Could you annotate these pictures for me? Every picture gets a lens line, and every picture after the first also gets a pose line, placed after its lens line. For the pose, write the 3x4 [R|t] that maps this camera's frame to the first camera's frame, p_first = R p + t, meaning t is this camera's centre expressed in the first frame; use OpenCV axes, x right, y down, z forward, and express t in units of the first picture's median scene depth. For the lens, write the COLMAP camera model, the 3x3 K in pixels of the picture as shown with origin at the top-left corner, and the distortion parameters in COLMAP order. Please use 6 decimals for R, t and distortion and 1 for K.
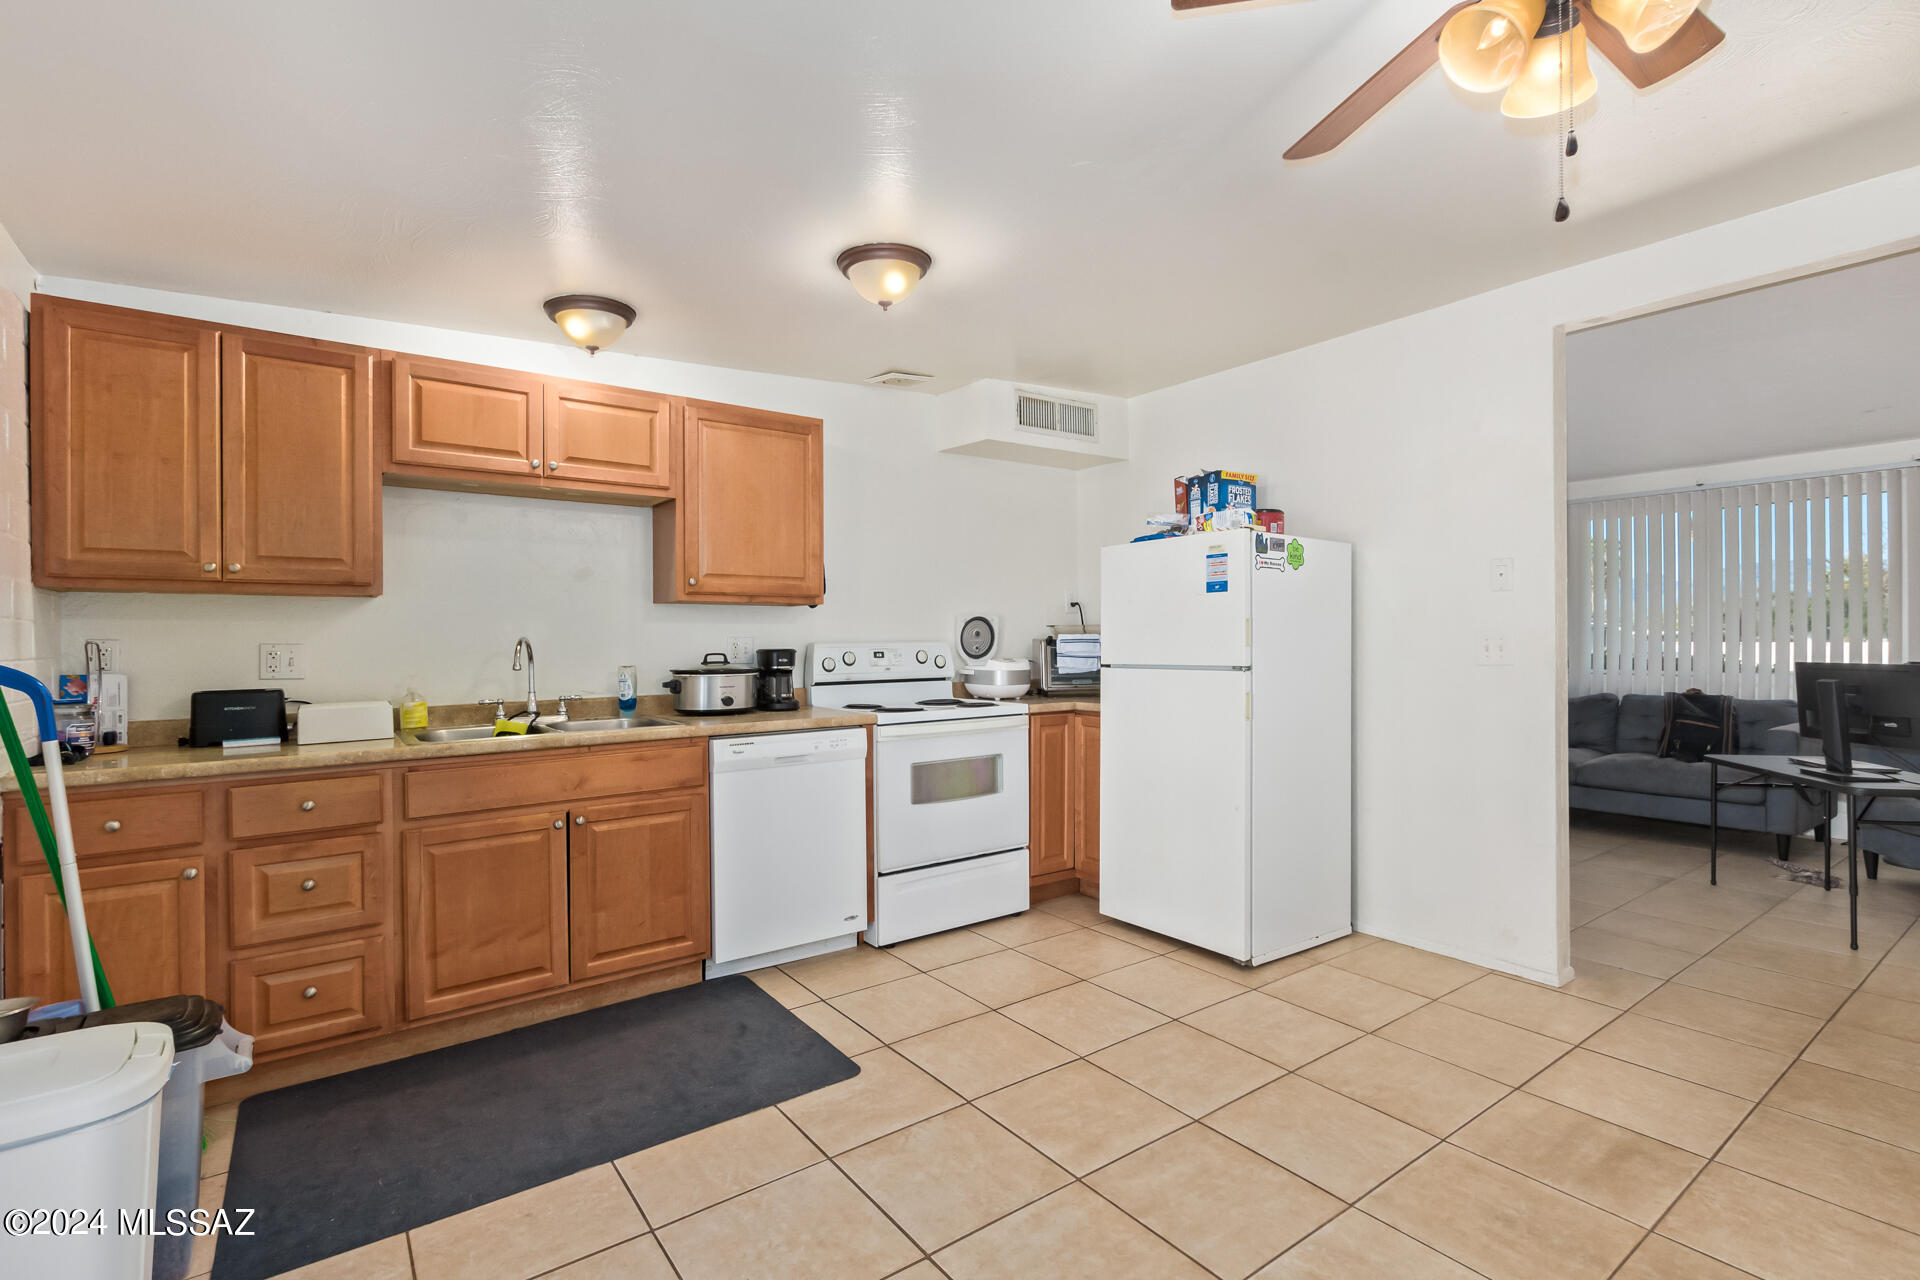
lens RADIAL K [[887.0, 0, 962.7], [0, 887.0, 639.8], [0, 0, 1]] dist [0.000201, -0.001001]
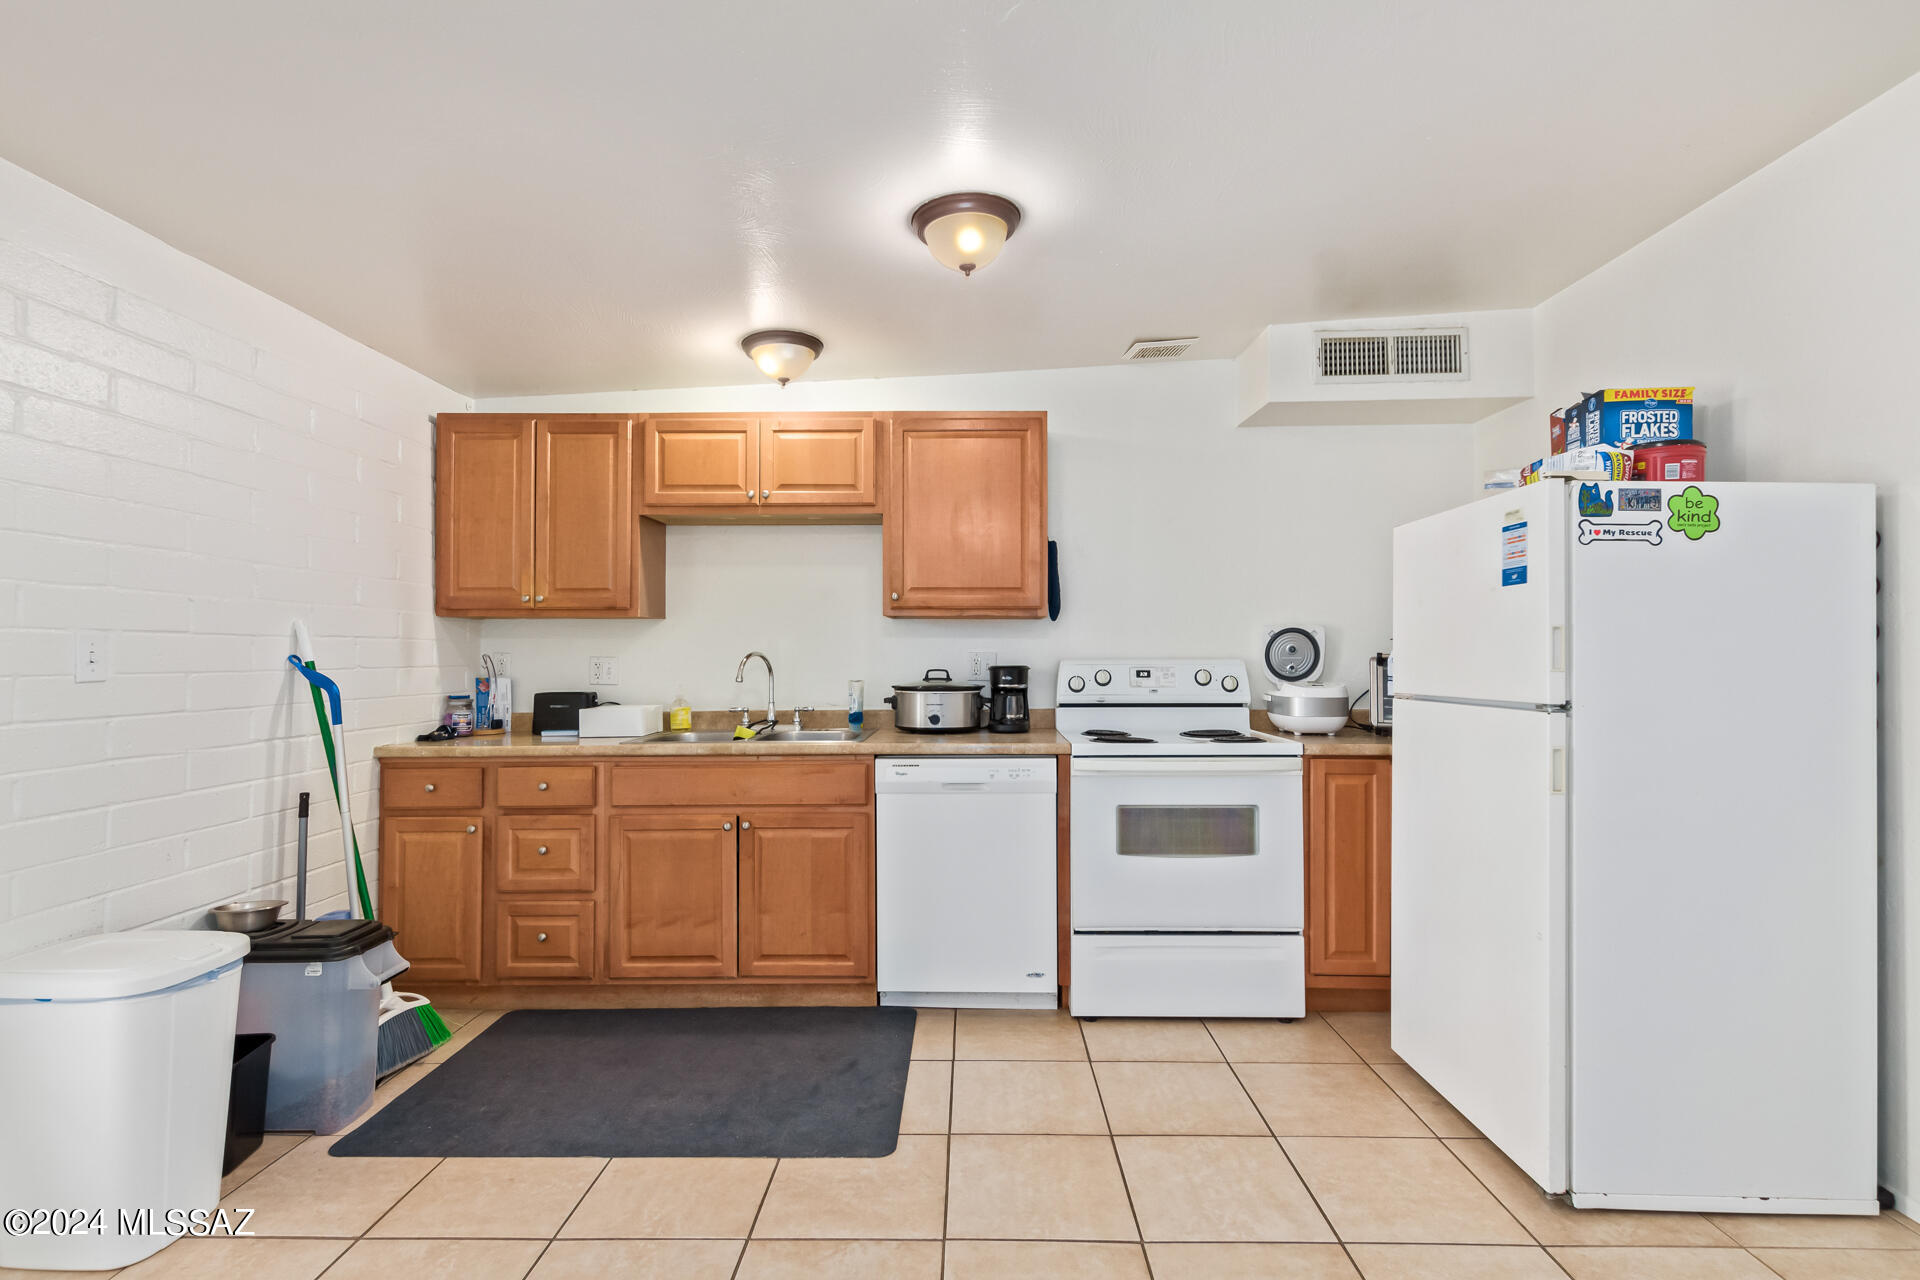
lens RADIAL K [[887.0, 0, 956.0], [0, 887.0, 642.0], [0, 0, 1]] dist [0.000201, -0.001001]
pose [[0.793592, -0.003026, -0.608443, 0.365484], [-0.004869, 0.999924, -0.011324, -0.004484], [0.608431, 0.011949, 0.793517, 0.269890]]
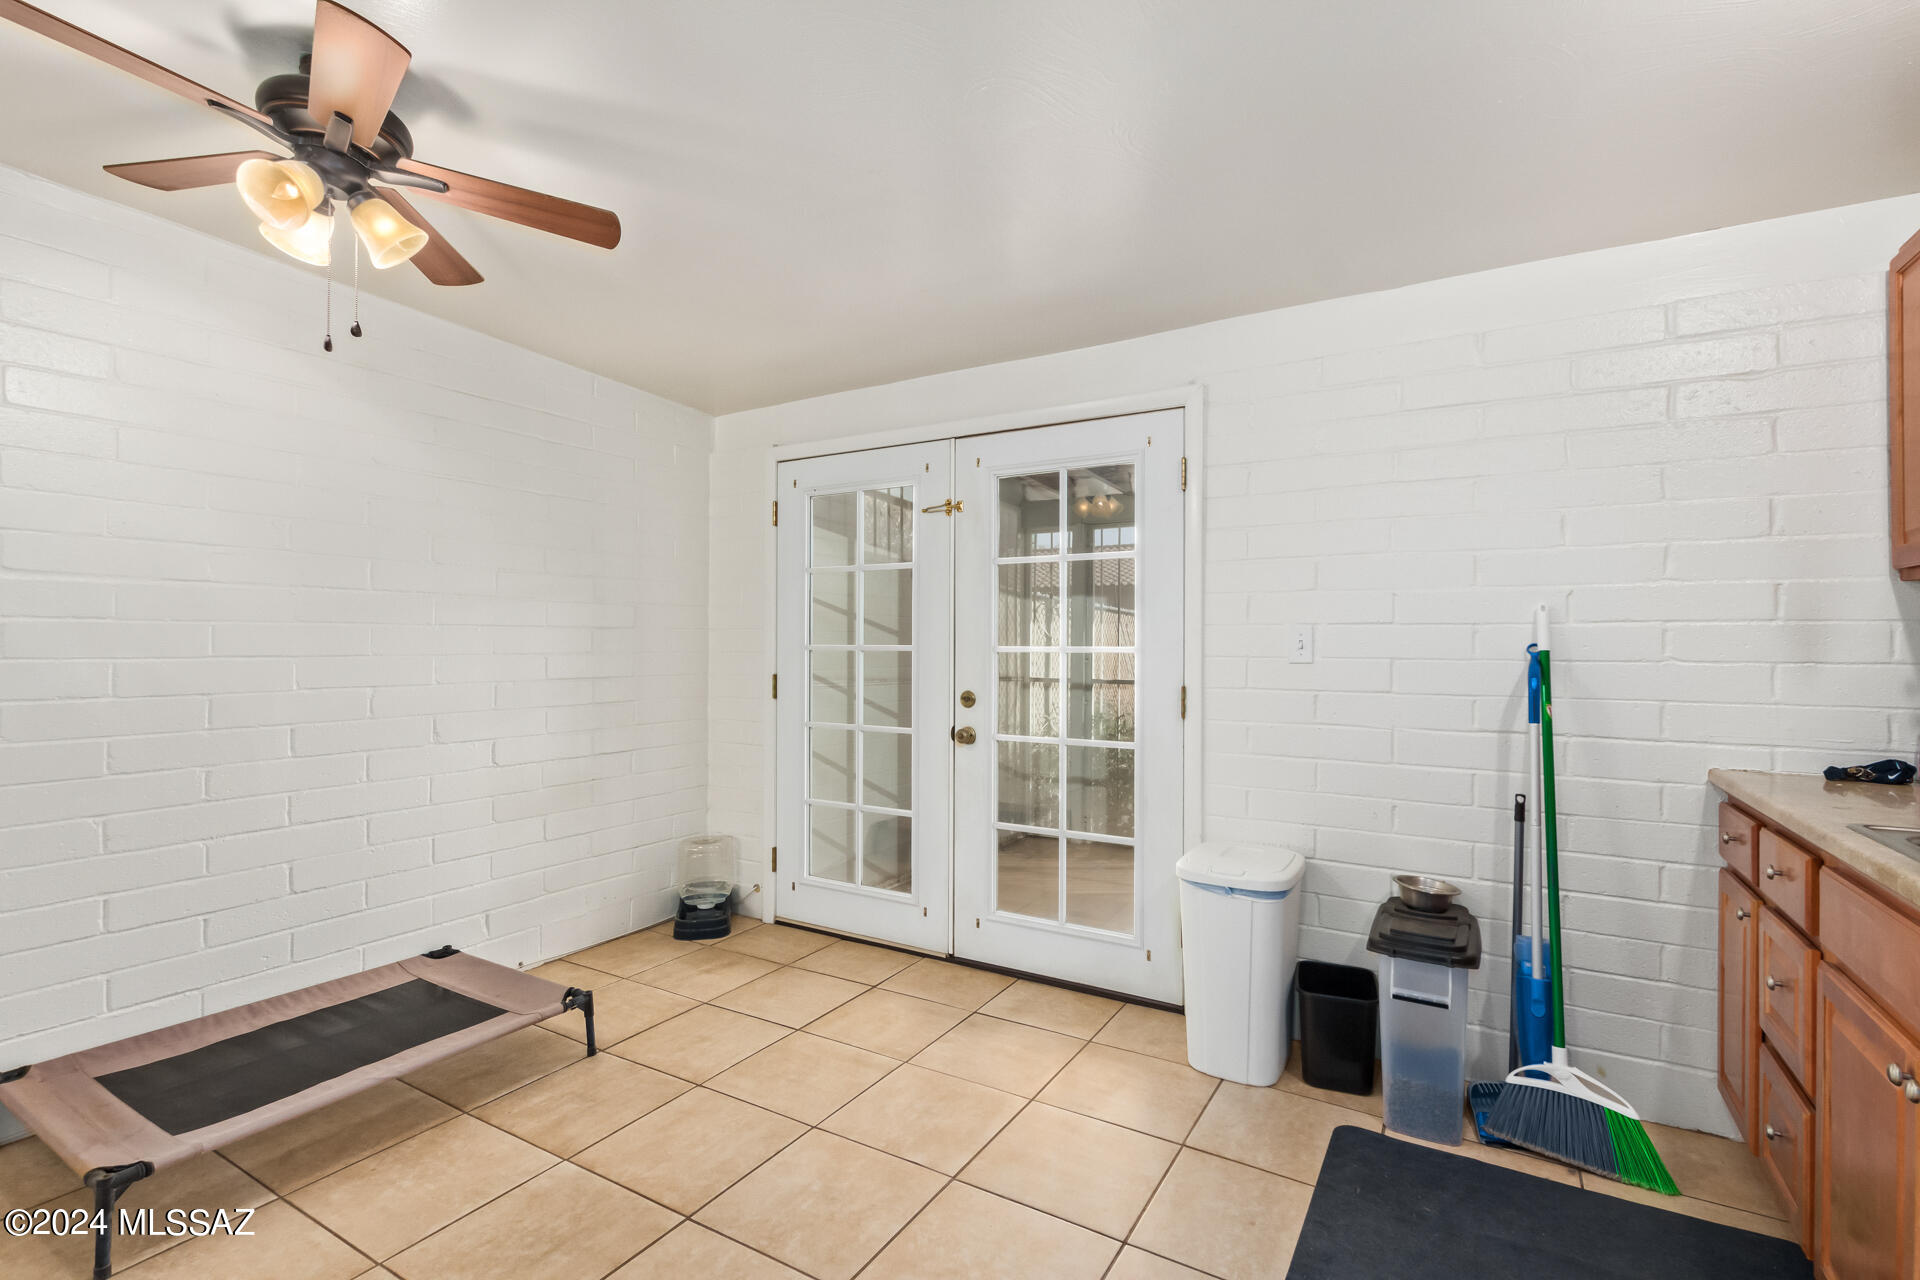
lens RADIAL K [[887.0, 0, 956.8], [0, 887.0, 640.1], [0, 0, 1]] dist [0.000201, -0.001001]
pose [[-0.923950, 0.003946, -0.382493, 0.121555], [0.003281, 0.999992, 0.002391, -0.005259], [0.382499, 0.000954, -0.923955, 1.042404]]
